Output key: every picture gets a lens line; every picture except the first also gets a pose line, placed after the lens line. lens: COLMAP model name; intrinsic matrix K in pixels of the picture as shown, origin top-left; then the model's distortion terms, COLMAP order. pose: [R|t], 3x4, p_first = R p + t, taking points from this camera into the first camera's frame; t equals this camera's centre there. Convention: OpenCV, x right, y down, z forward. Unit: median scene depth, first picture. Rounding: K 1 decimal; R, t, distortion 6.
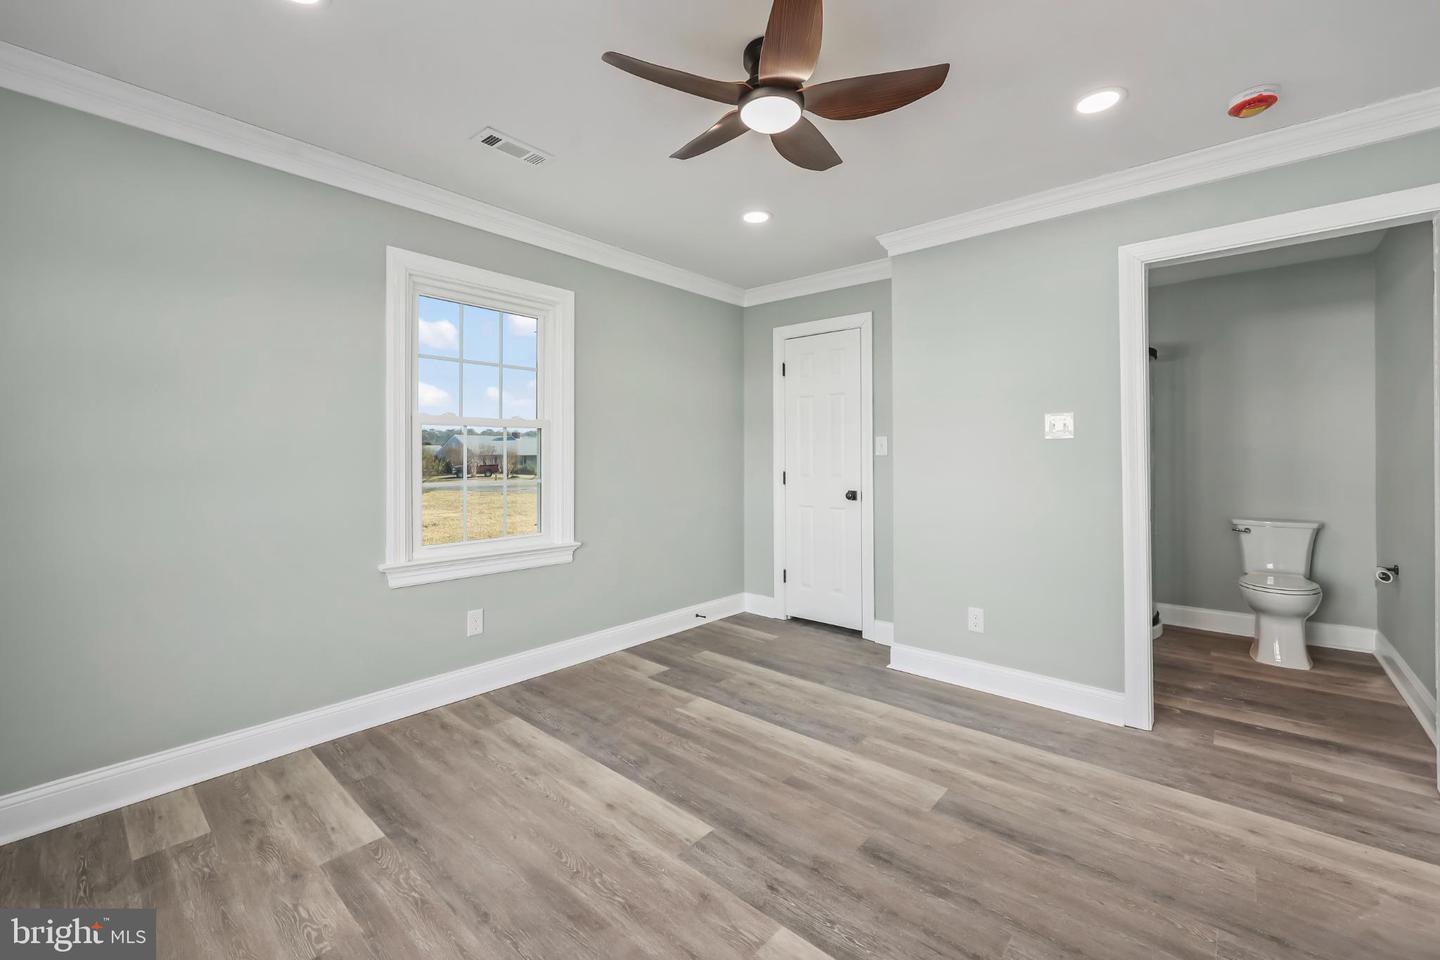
lens RADIAL K [[592.0, 0, 719.6], [0, 592.0, 449.0], [0, 0, 1]] dist [0.000660, 0.000188]
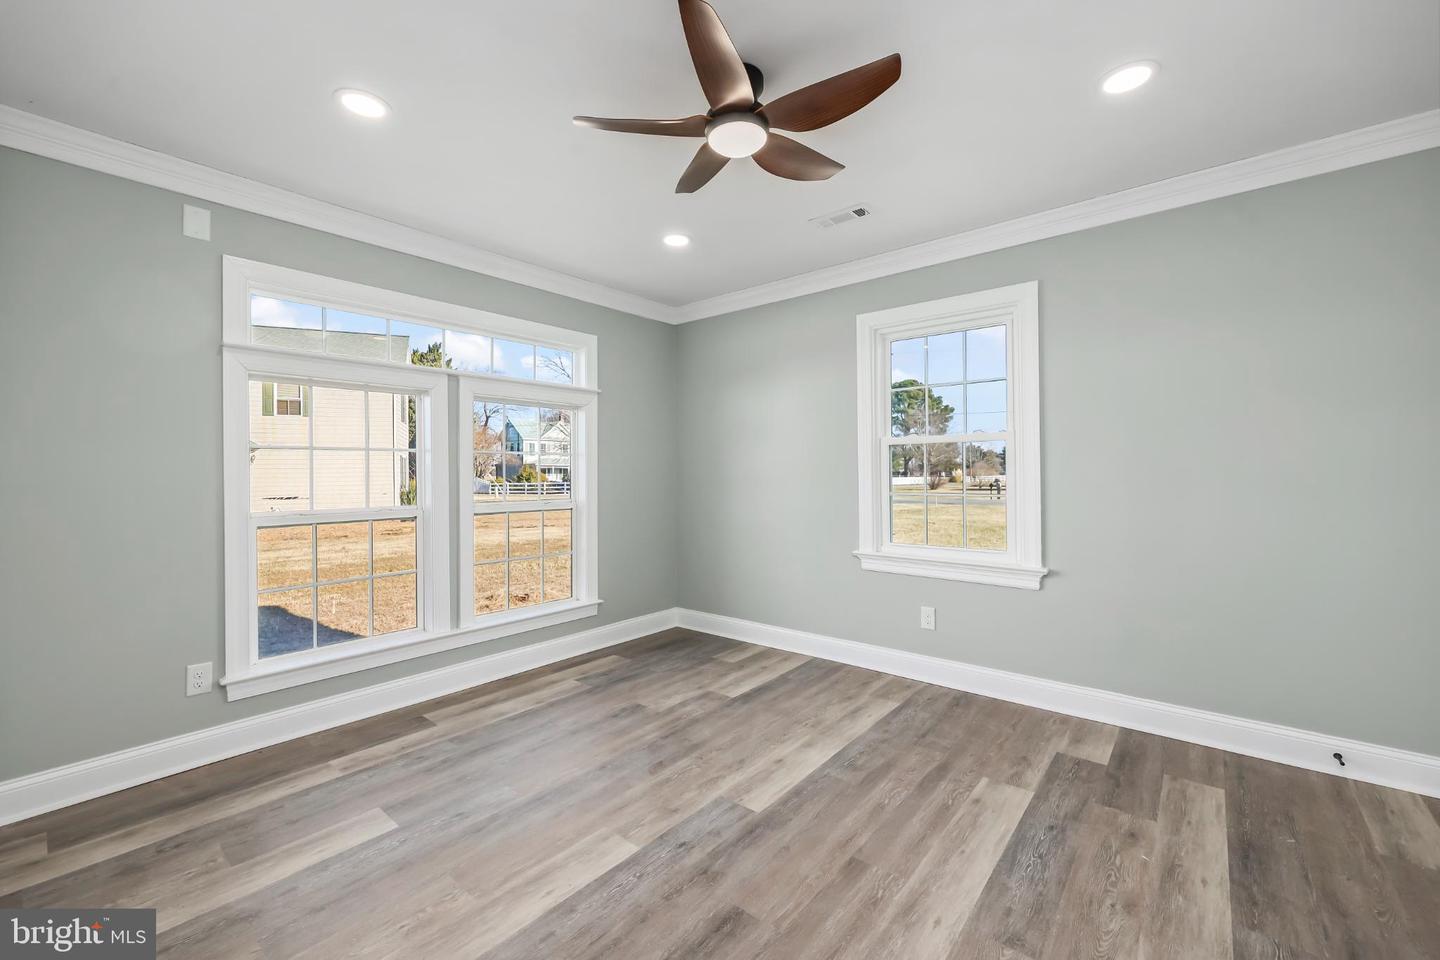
lens RADIAL K [[581.2, 0, 723.8], [0, 581.2, 467.2], [0, 0, 1]] dist [0.000303, 0.000480]
pose [[0.031714, -0.007801, -0.999467, 0.829583], [0.020429, 0.999766, -0.007155, 0.007866], [0.999288, -0.020191, 0.031866, 0.711602]]
